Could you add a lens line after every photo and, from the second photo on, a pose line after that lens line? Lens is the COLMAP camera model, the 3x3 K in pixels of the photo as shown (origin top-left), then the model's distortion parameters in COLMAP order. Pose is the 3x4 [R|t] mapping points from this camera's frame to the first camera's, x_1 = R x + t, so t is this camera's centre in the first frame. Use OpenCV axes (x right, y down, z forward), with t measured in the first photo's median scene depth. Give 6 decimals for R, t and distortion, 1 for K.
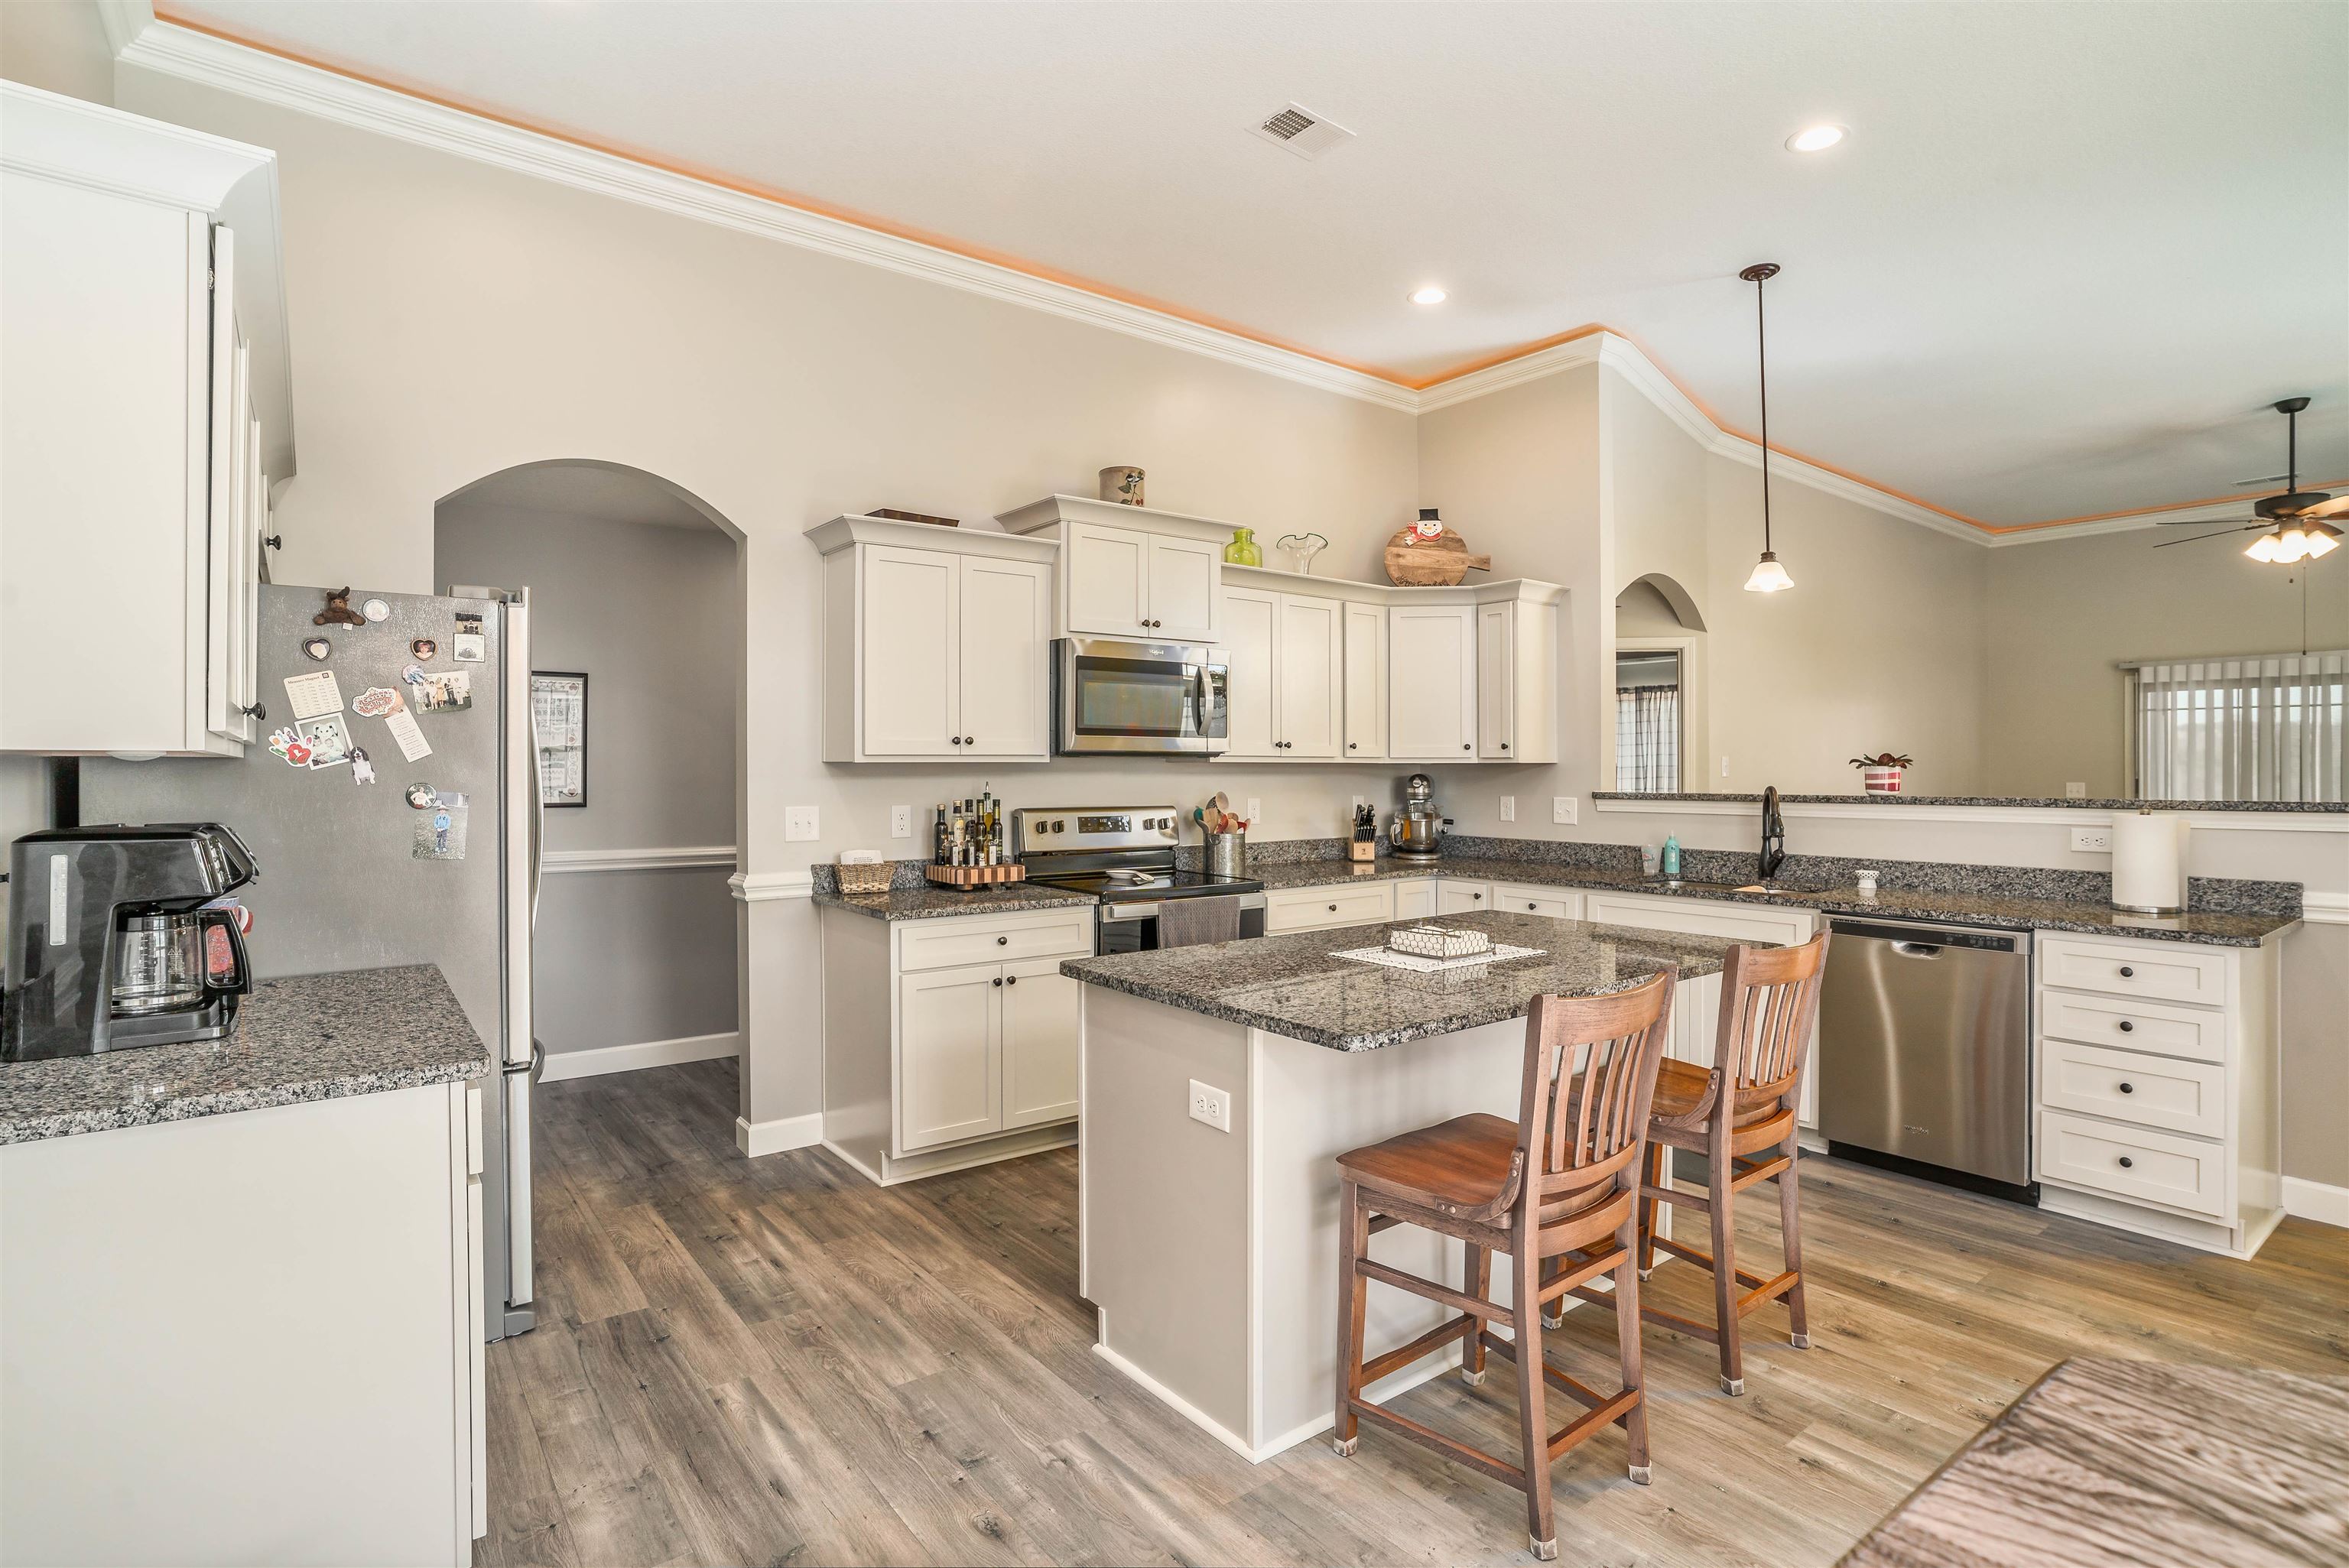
lens RADIAL K [[1143.9, 0, 1170.7], [0, 1143.9, 771.4], [0, 0, 1]] dist [-0.001744, -0.000118]
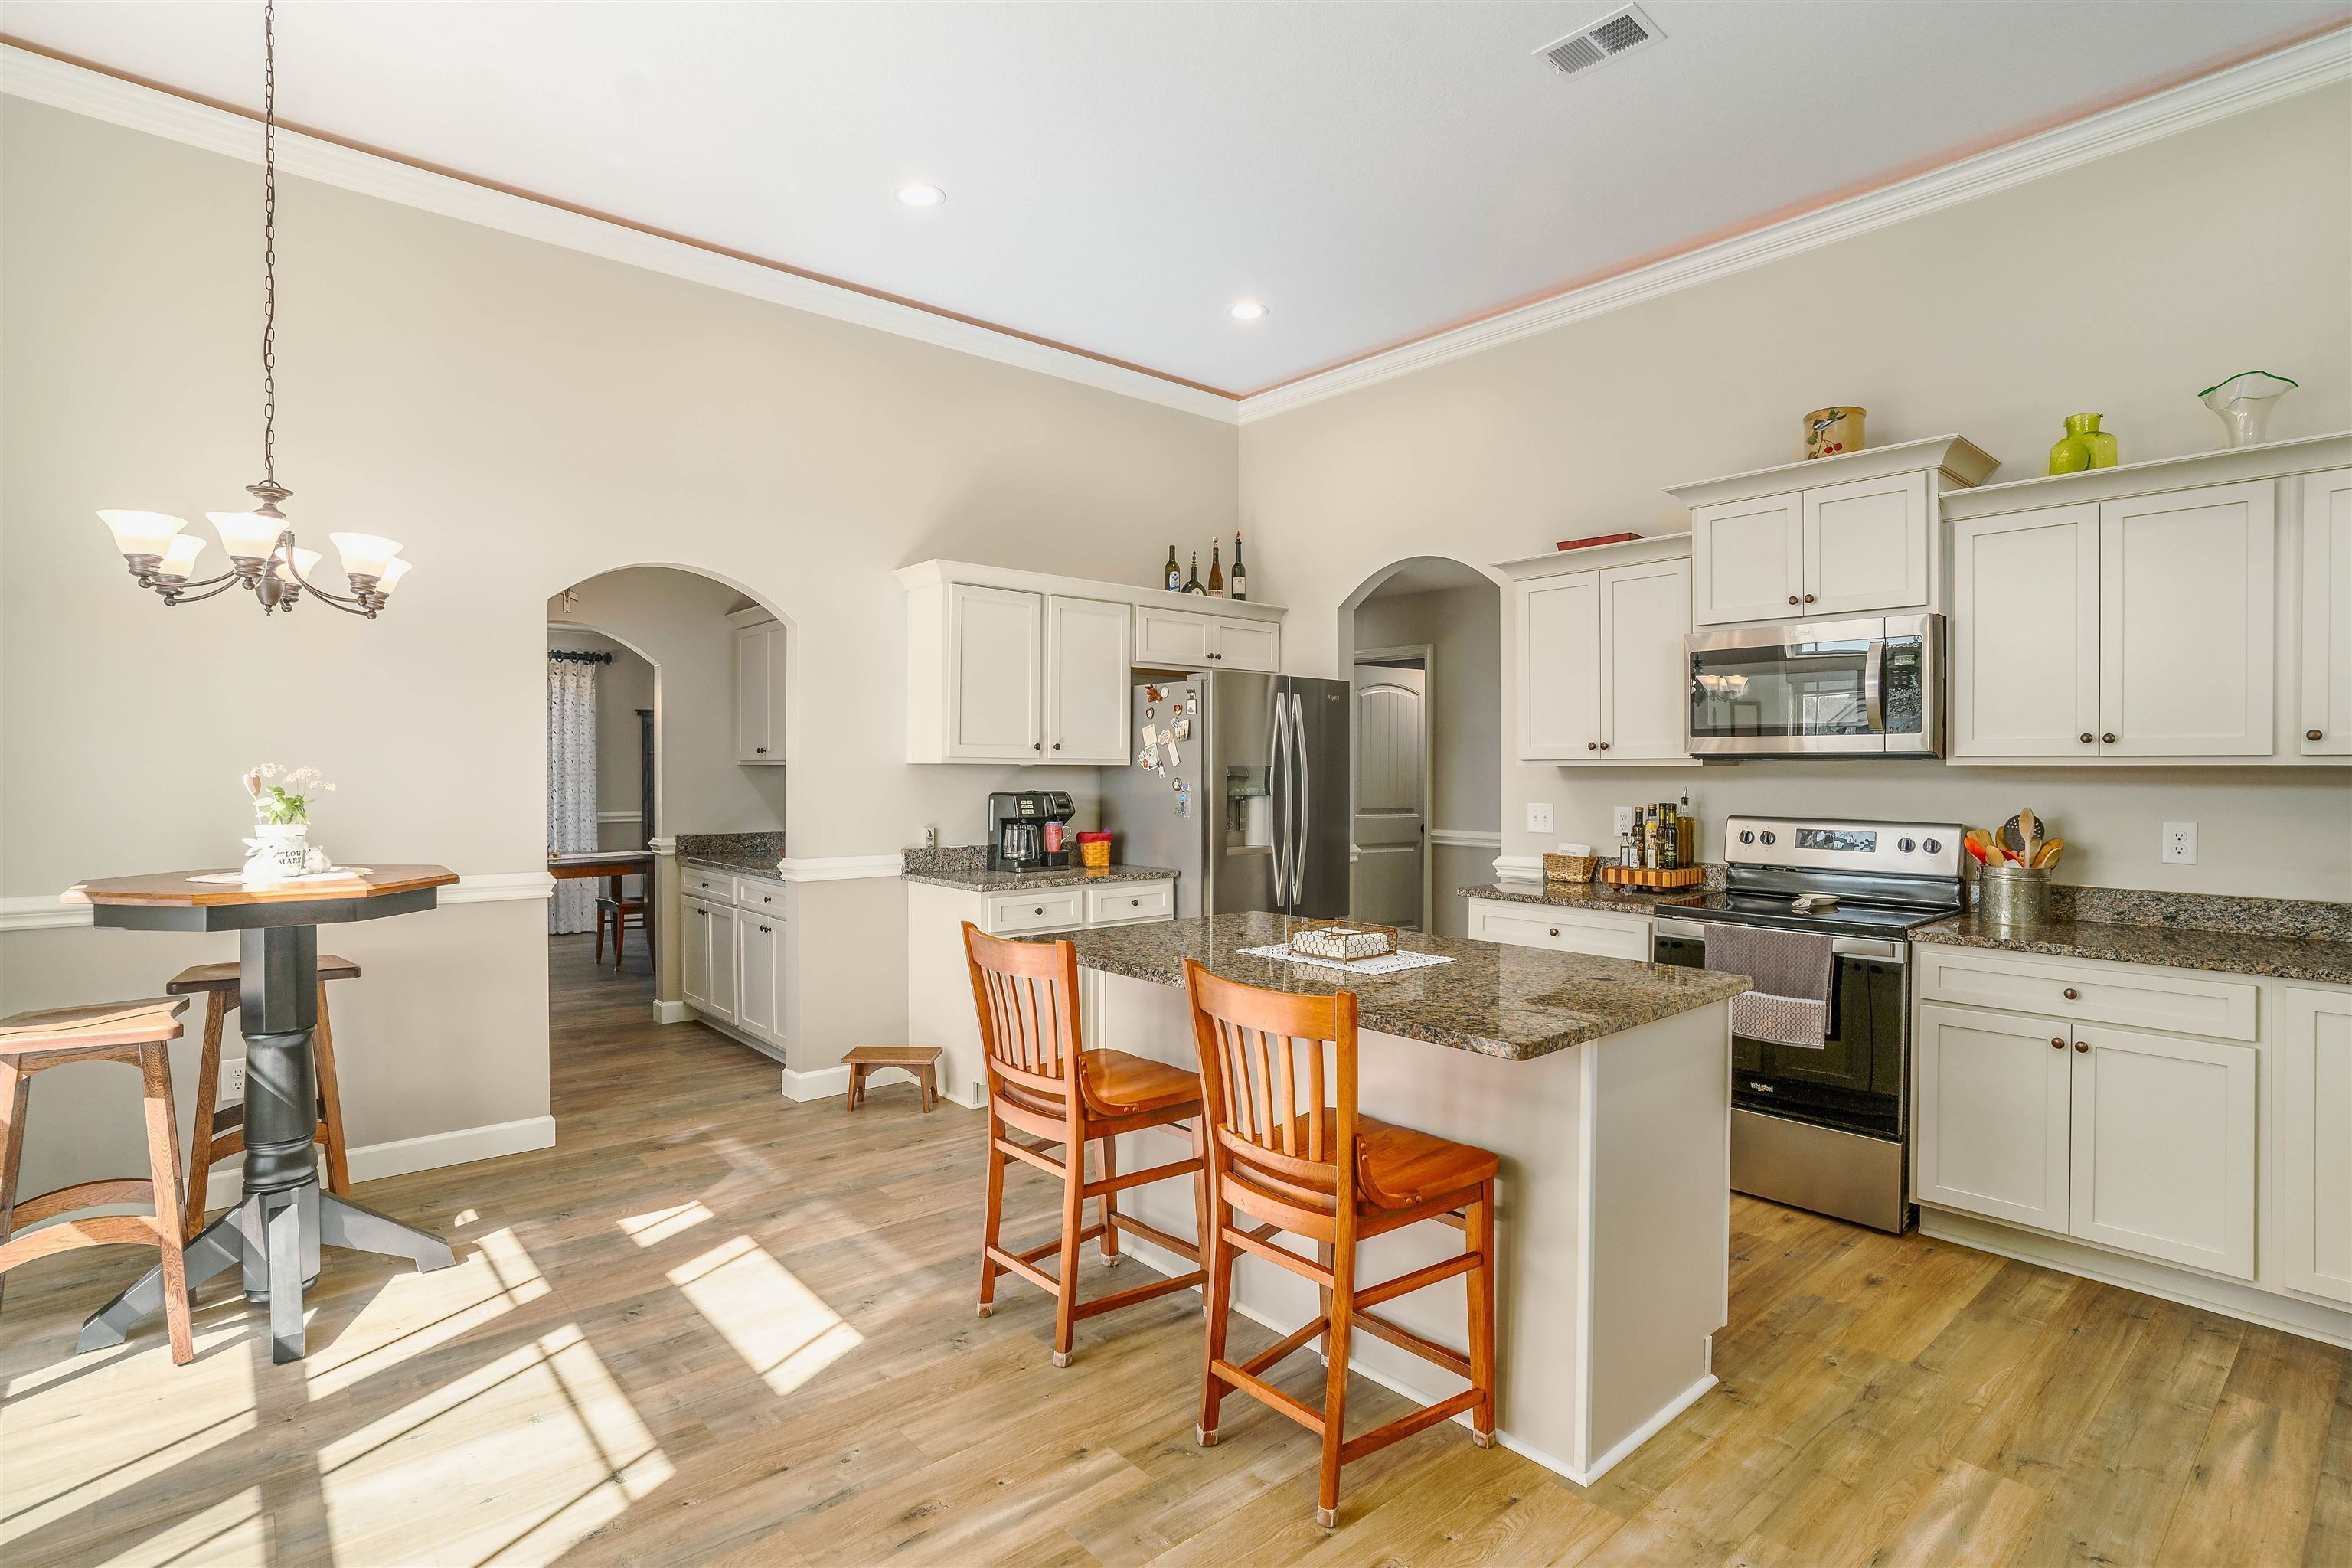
lens RADIAL K [[1161.0, 0, 1216.3], [0, 1161.0, 782.1], [0, 0, 1]] dist [-0.086629, 0.034771]
pose [[0.061849, 0.010747, -0.998028, 0.809649], [-0.006733, 0.999924, 0.010350, -0.001704], [0.998063, 0.006079, 0.061916, 0.547146]]
